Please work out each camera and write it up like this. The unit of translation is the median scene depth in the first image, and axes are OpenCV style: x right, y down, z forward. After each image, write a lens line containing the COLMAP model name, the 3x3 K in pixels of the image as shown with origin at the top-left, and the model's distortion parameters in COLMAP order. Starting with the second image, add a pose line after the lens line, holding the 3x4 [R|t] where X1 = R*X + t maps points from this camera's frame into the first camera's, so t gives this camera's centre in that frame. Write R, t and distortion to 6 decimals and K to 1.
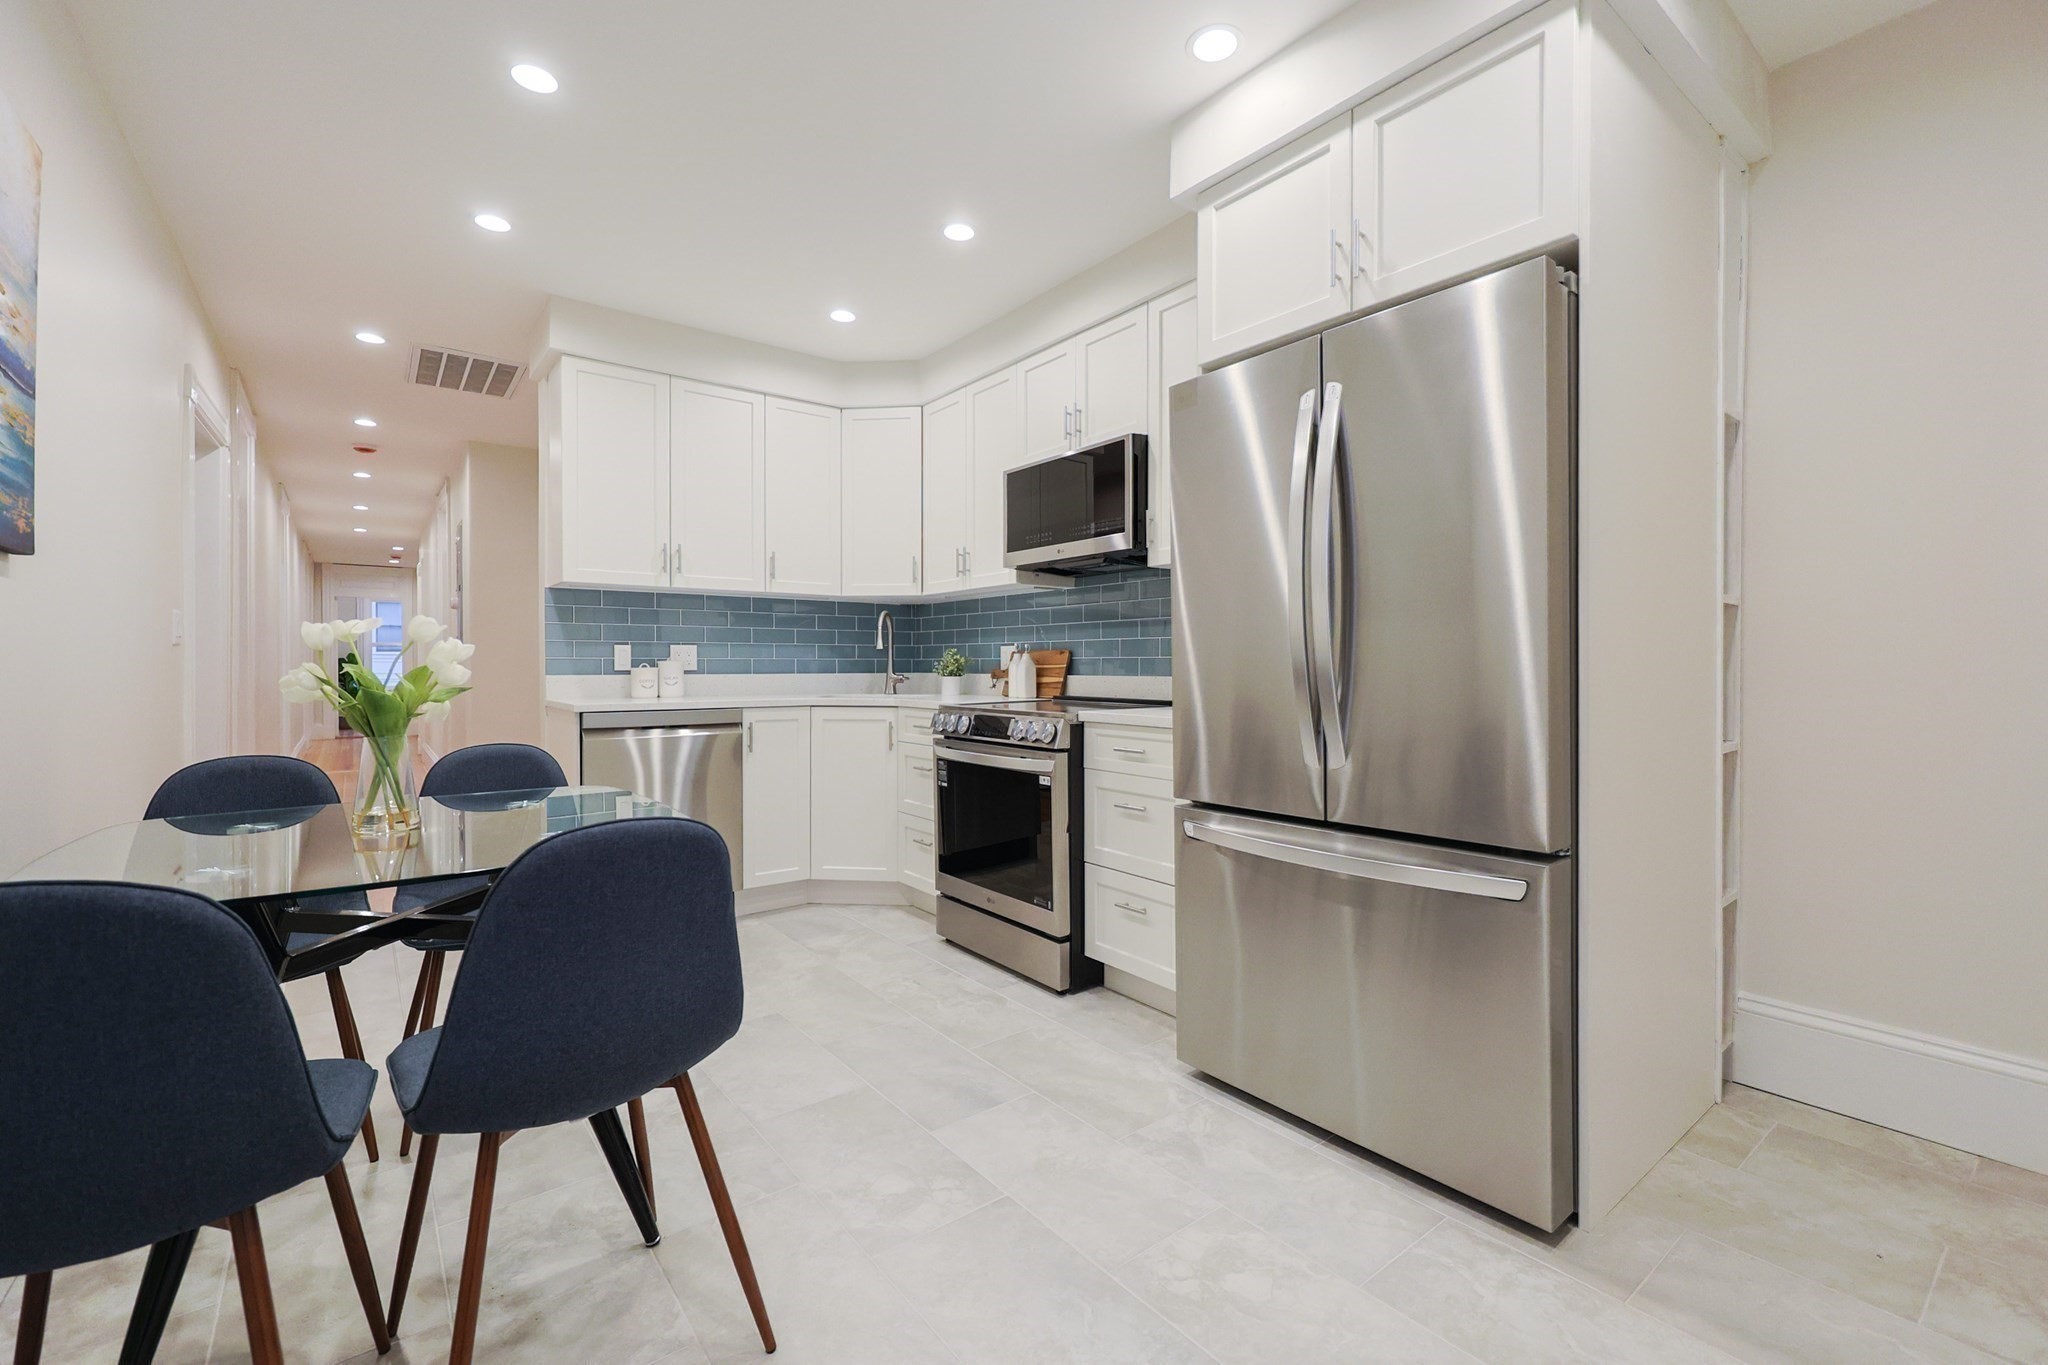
lens RADIAL K [[898.9, 0, 1014.7], [0, 898.9, 682.5], [0, 0, 1]] dist [-0.003343, -0.000132]
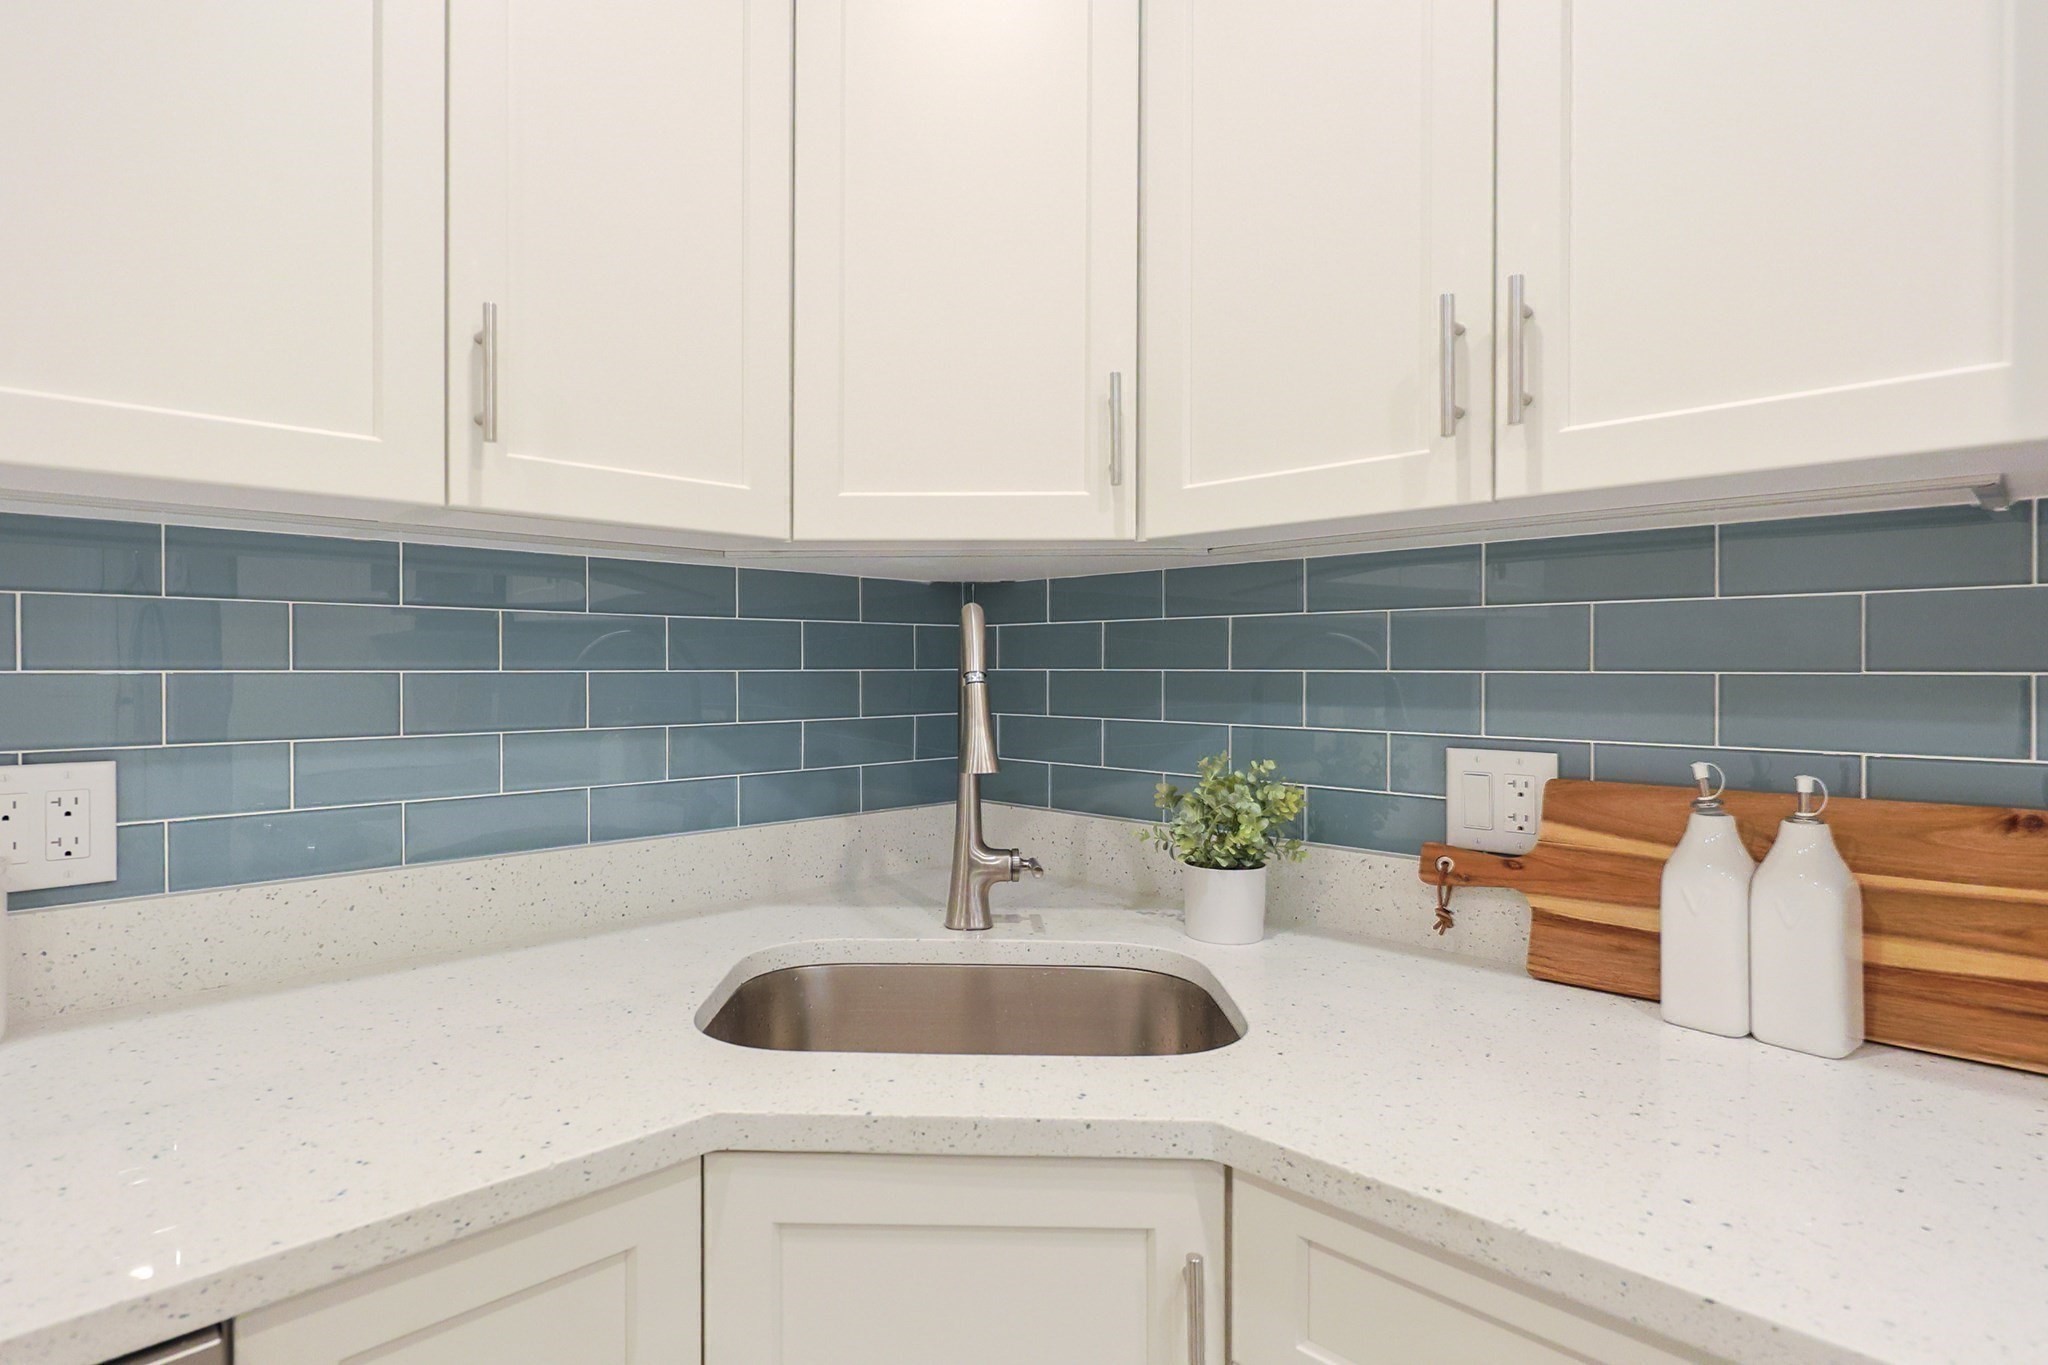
lens RADIAL K [[1036.9, 0, 940.0], [0, 1036.9, 683.6], [0, 0, 1]] dist [0.000279, 0.000506]
pose [[0.992421, -0.003877, 0.122820, -0.207881], [0.004361, 0.999984, -0.003675, -0.062709], [-0.122804, 0.004183, 0.992422, 0.798890]]
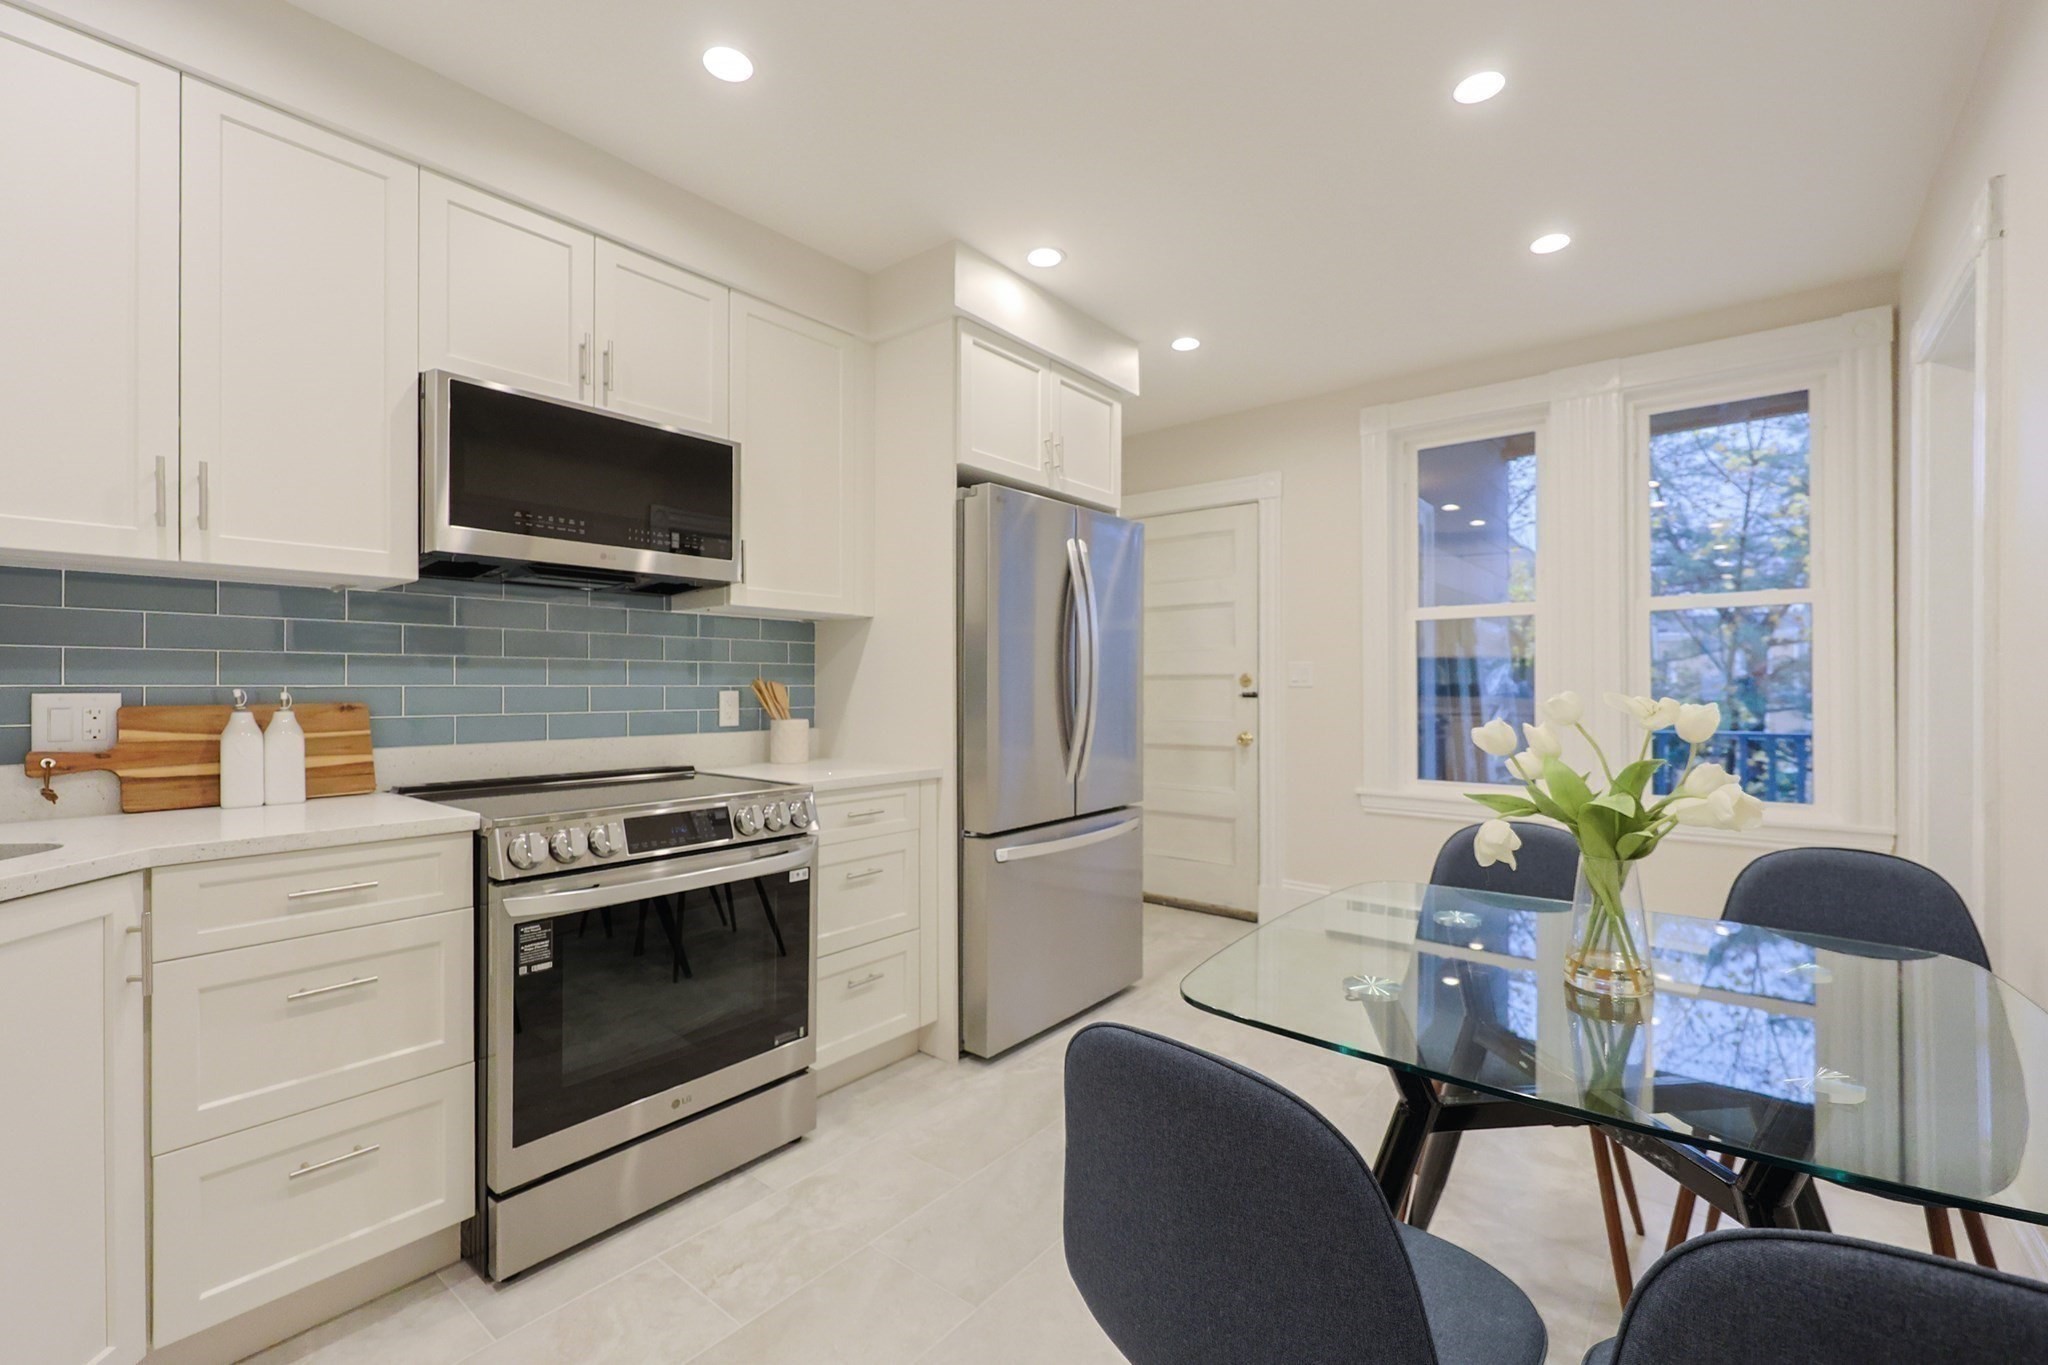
lens RADIAL K [[883.2, 0, 1077.4], [0, 883.2, 676.0], [0, 0, 1]] dist [-0.001147, -0.000333]
pose [[-0.295891, 0.002841, 0.955217, -0.573181], [0.012631, 0.999920, 0.000939, -0.046284], [-0.955138, 0.012343, -0.295904, 0.735240]]
